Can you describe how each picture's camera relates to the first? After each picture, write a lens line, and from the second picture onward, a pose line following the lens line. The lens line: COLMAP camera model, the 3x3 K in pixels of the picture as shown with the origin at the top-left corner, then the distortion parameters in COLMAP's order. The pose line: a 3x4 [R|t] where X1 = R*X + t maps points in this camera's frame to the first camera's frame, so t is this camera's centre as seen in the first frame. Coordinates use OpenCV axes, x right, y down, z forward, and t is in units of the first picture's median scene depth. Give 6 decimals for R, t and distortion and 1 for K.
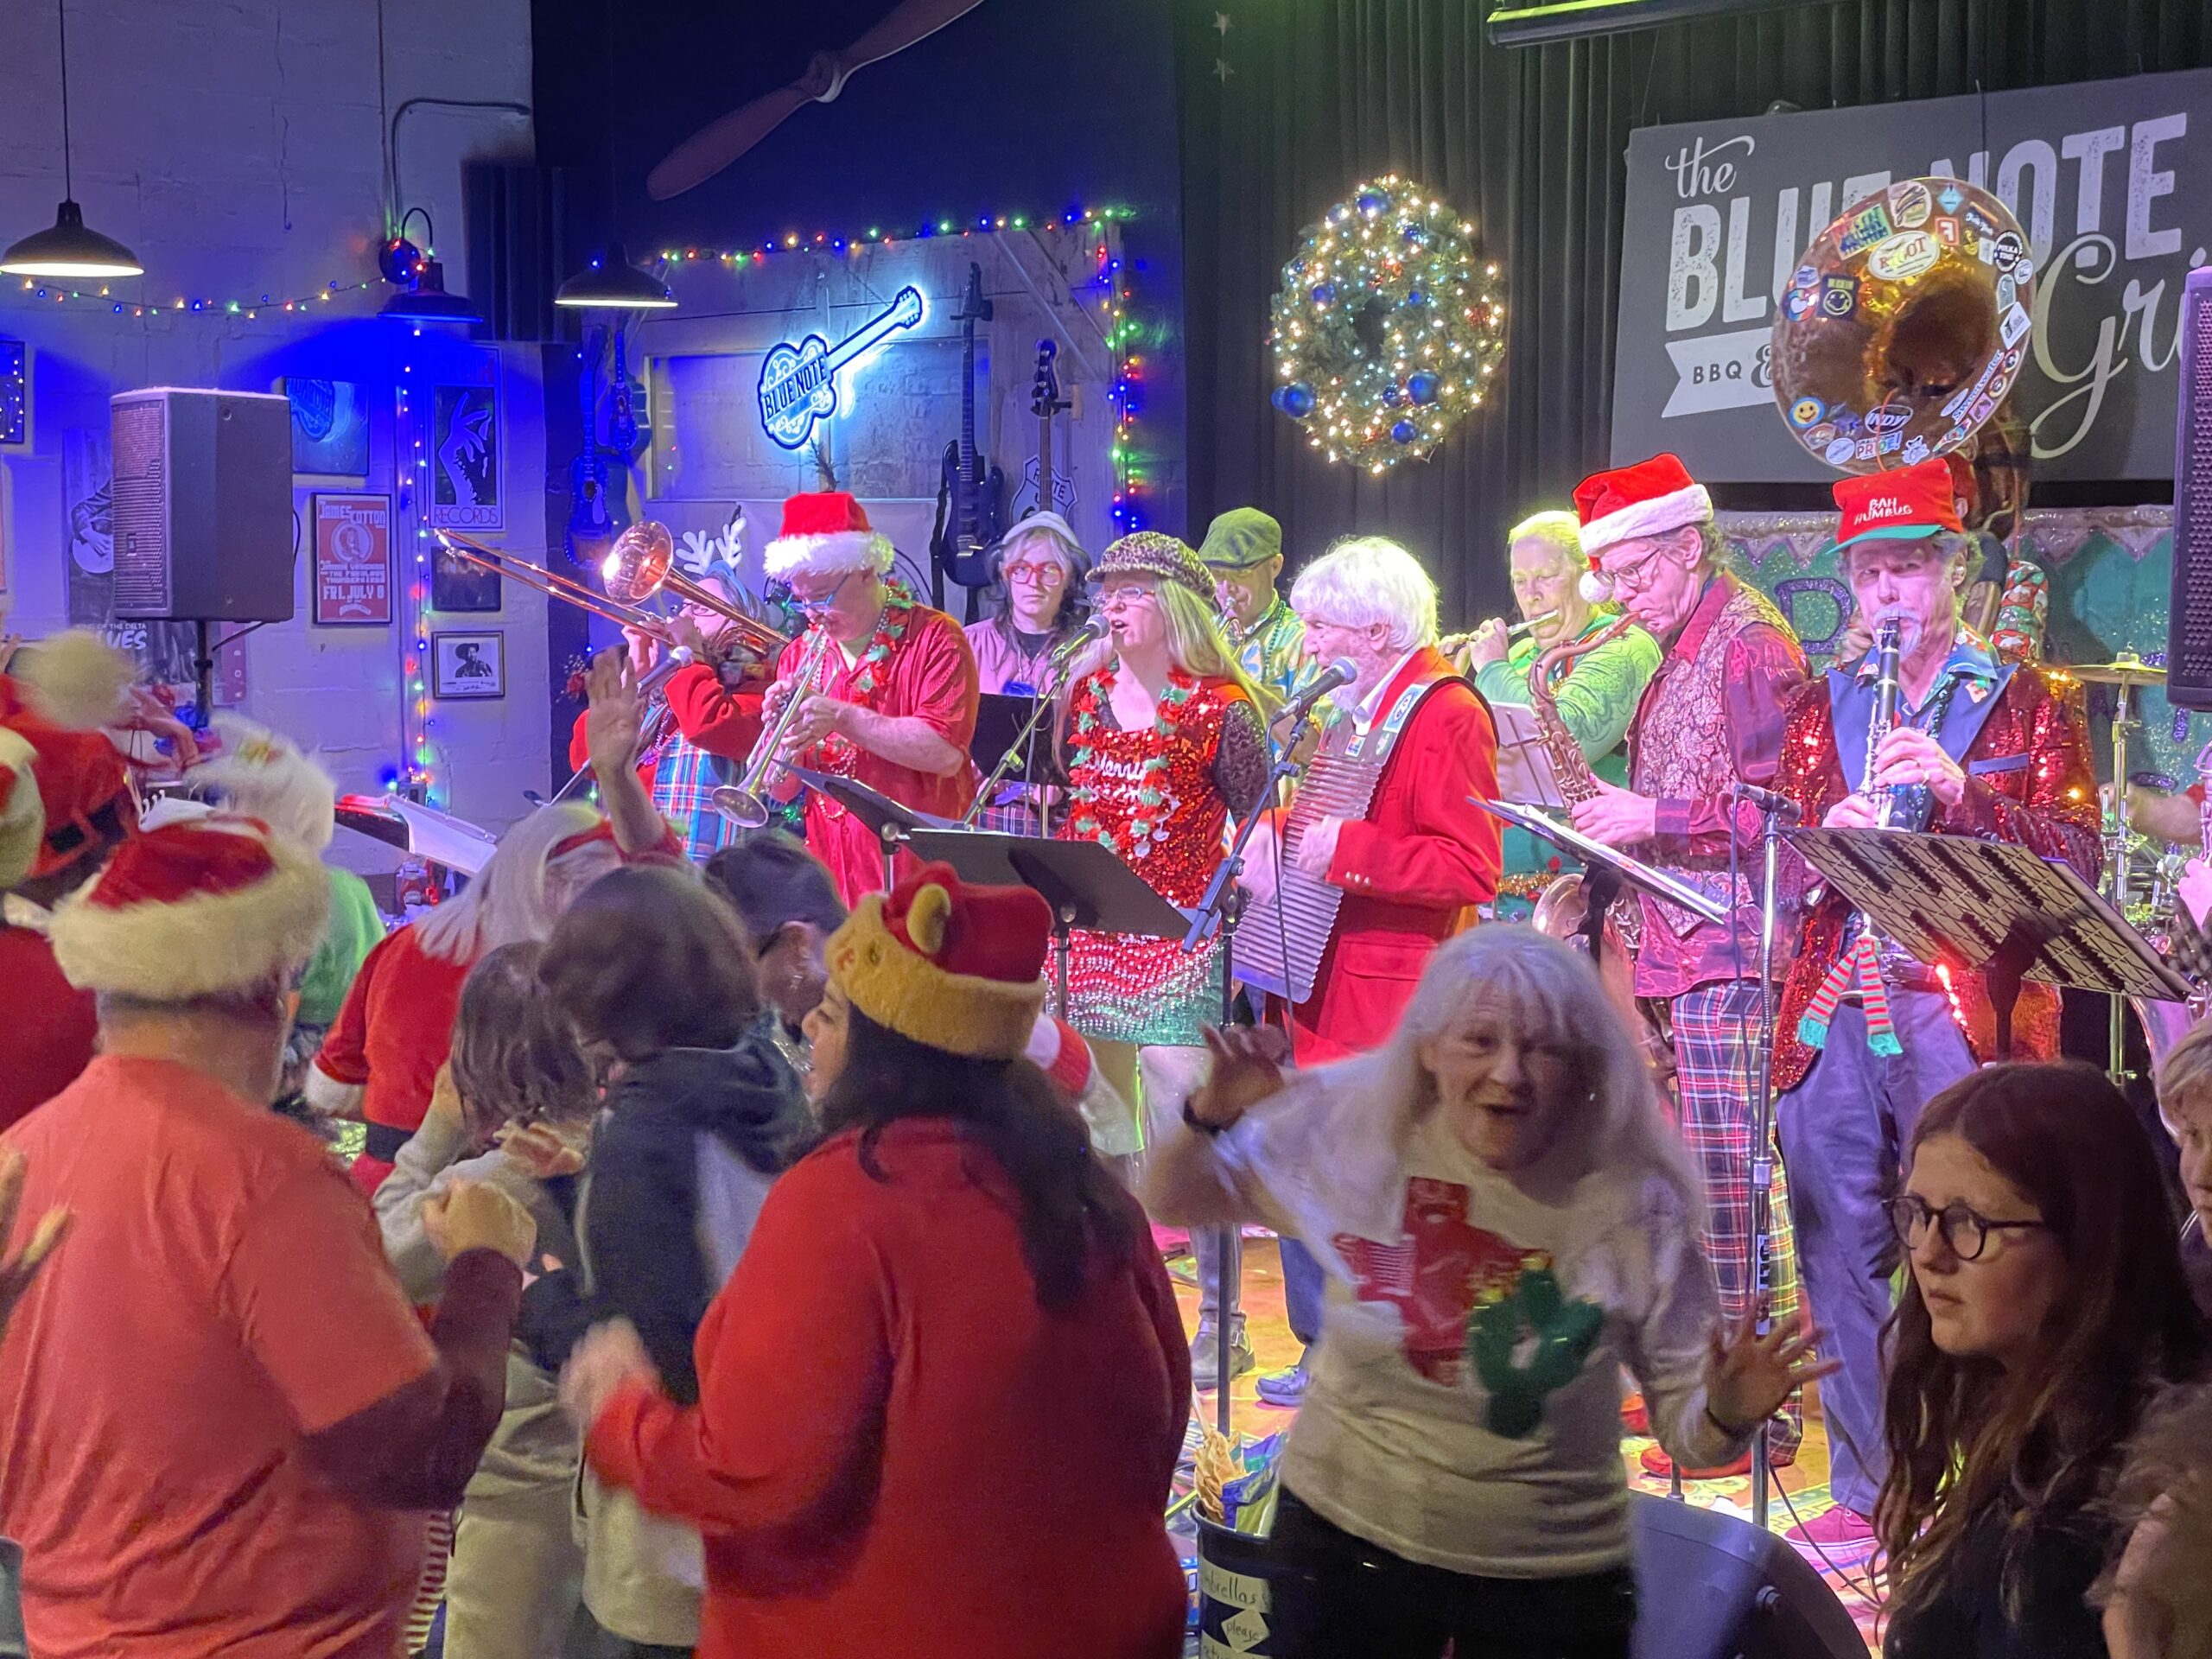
lens RADIAL K [[3470.1, 0, 1105.9], [0, 3470.1, 831.6], [0, 0, 1]] dist [0.052642, 0.000000]
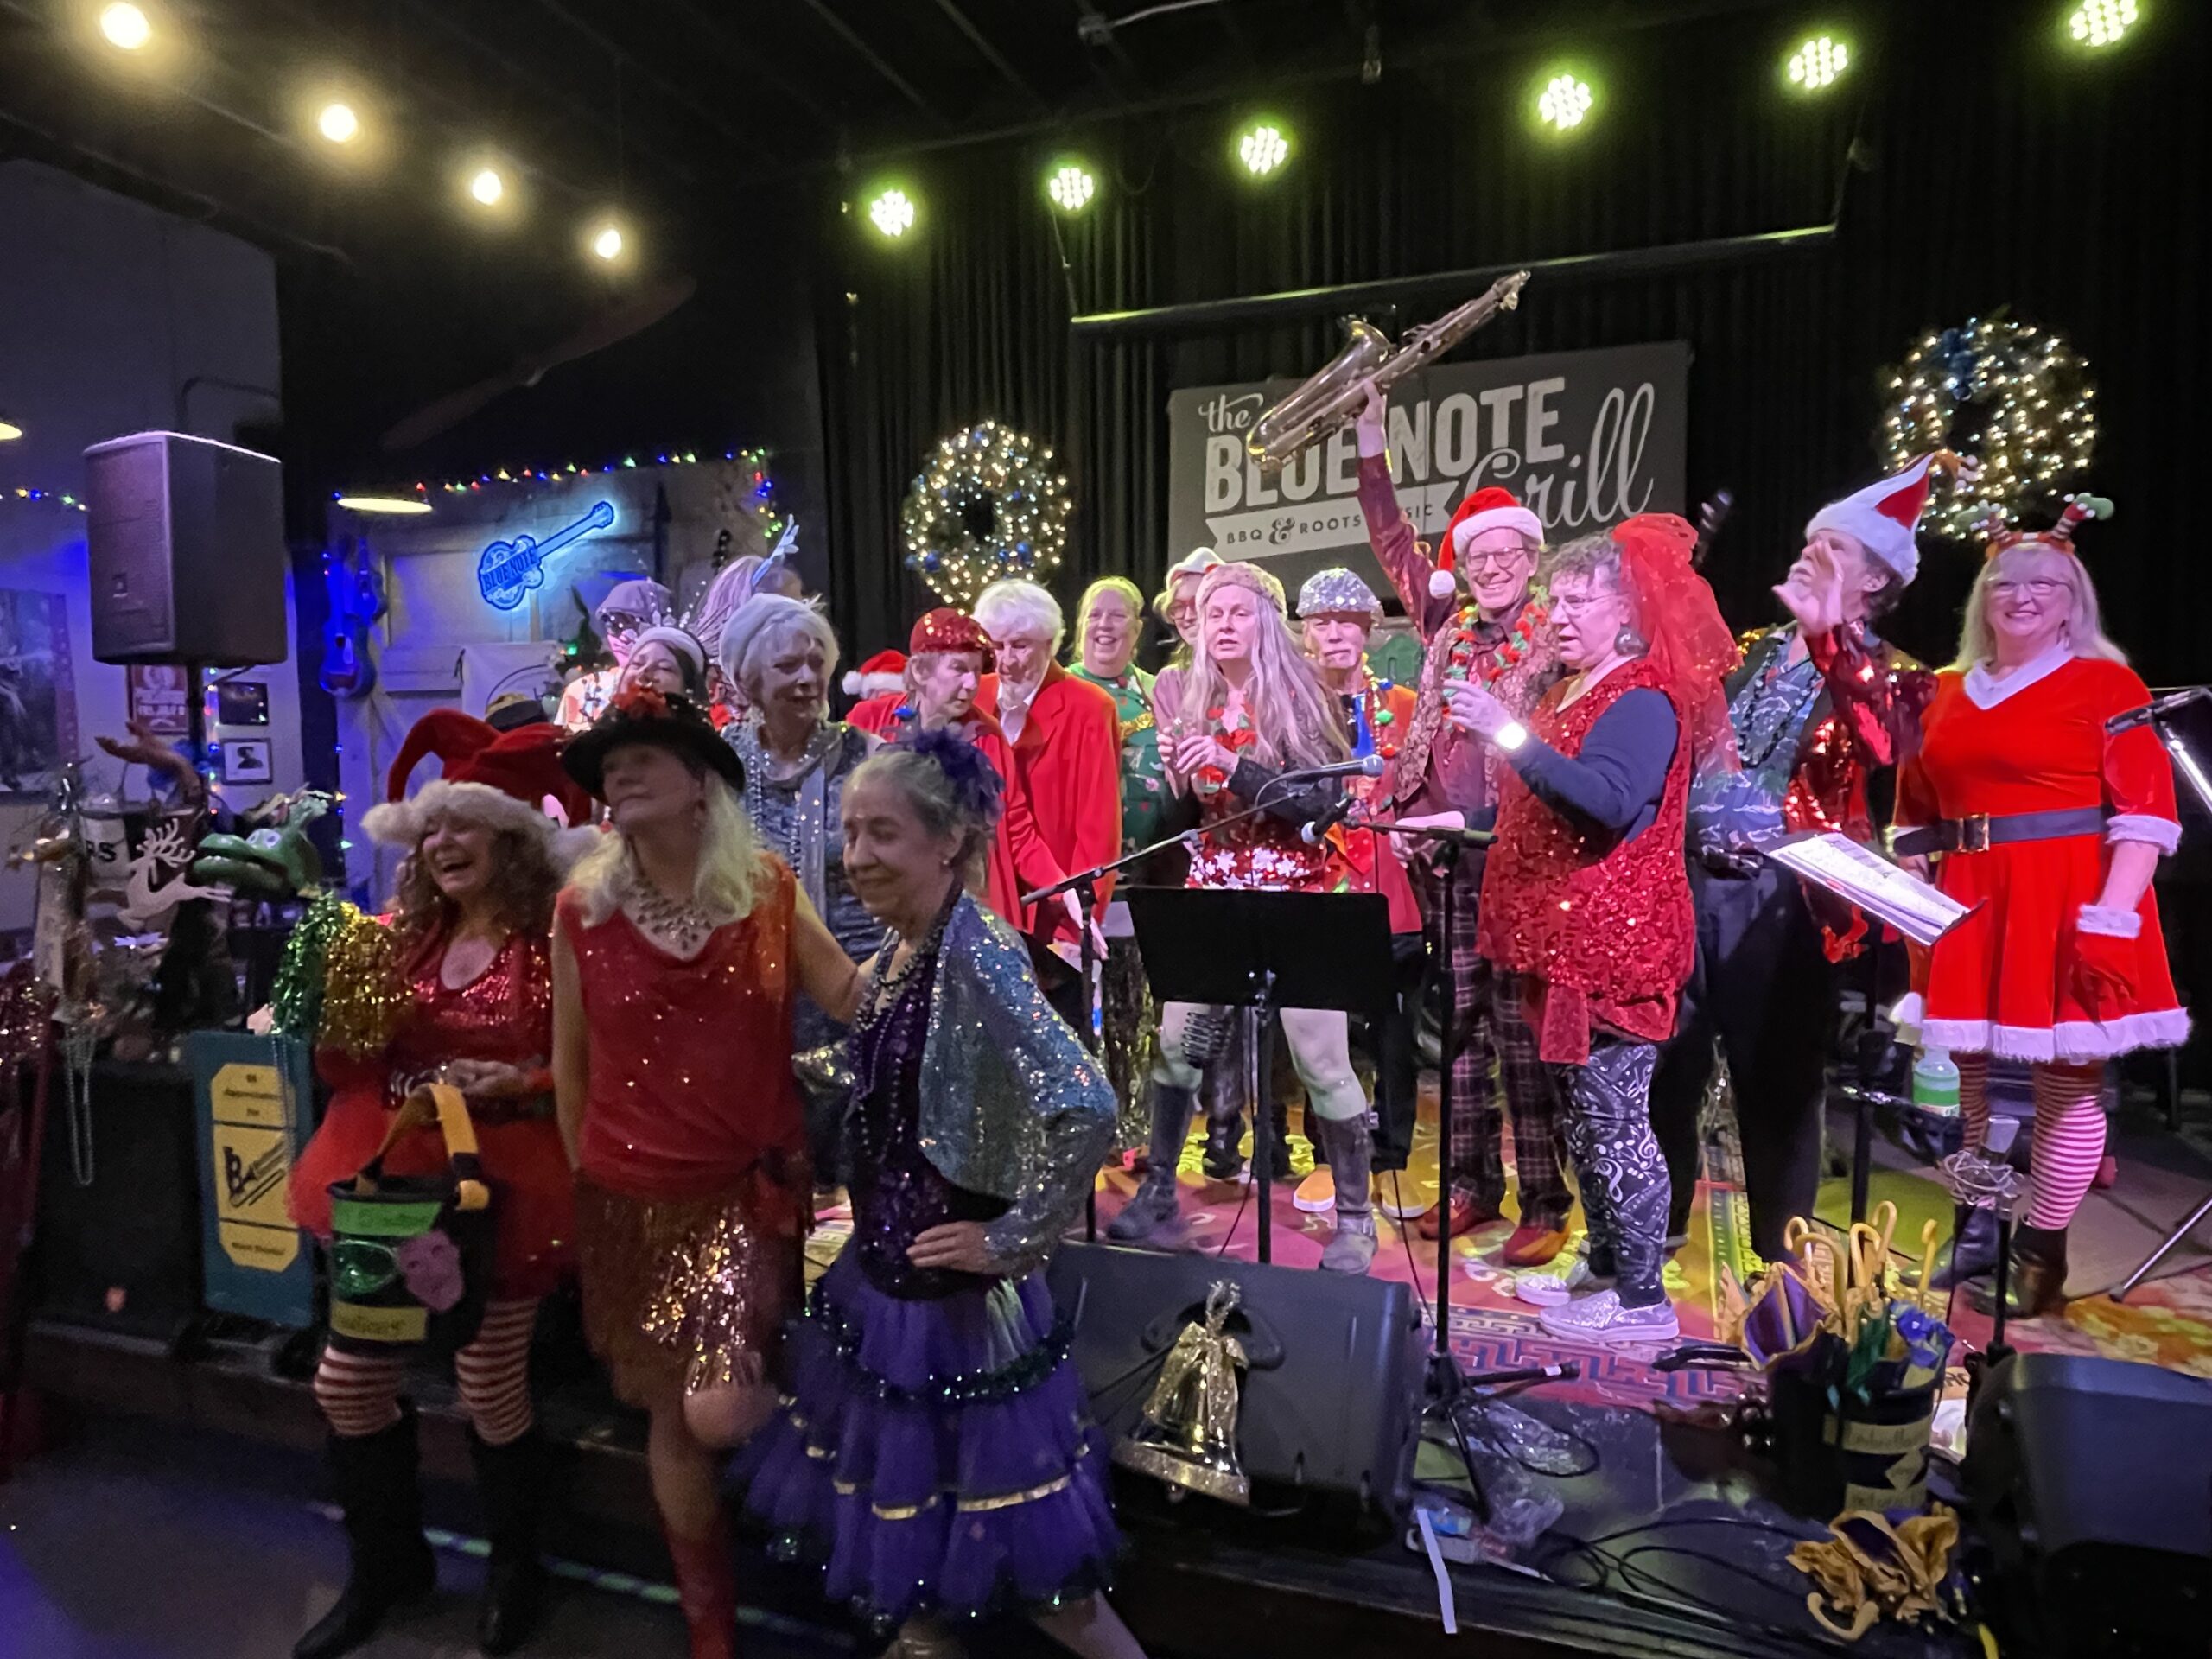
lens RADIAL K [[1350.8, 0, 1105.2], [0, 1350.8, 821.8], [0, 0, 1]] dist [-0.003289, -0.001020]
pose [[0.884021, -0.051257, 0.464628, -0.174156], [0.058229, 0.998303, -0.000657, 0.000029], [-0.463806, 0.027635, 0.885506, 0.432727]]
